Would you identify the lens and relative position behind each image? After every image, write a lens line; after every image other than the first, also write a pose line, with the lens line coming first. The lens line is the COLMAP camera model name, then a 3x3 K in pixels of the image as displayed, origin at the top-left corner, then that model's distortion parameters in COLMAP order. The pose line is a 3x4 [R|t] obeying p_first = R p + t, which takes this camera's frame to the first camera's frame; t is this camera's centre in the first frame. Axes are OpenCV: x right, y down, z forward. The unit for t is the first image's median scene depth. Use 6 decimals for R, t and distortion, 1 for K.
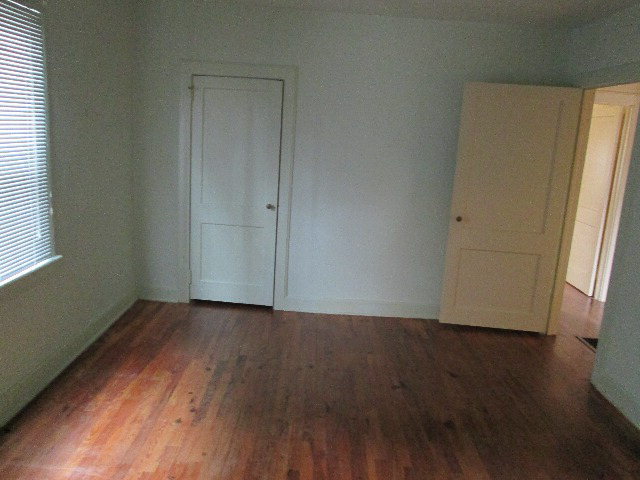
lens RADIAL K [[532.5, 0, 320.5], [0, 532.5, 241.8], [0, 0, 1]] dist [-0.011511, 0.000946]
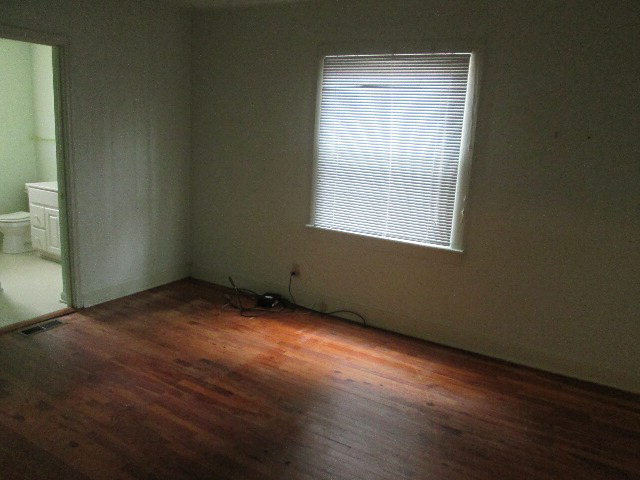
lens RADIAL K [[532.5, 0, 320.5], [0, 532.5, 241.8], [0, 0, 1]] dist [-0.011511, 0.000946]
pose [[-0.507537, 0.108483, -0.854774, 0.738145], [-0.255362, 0.928534, 0.269470, -0.250205], [0.822920, 0.355043, -0.443563, 1.355164]]
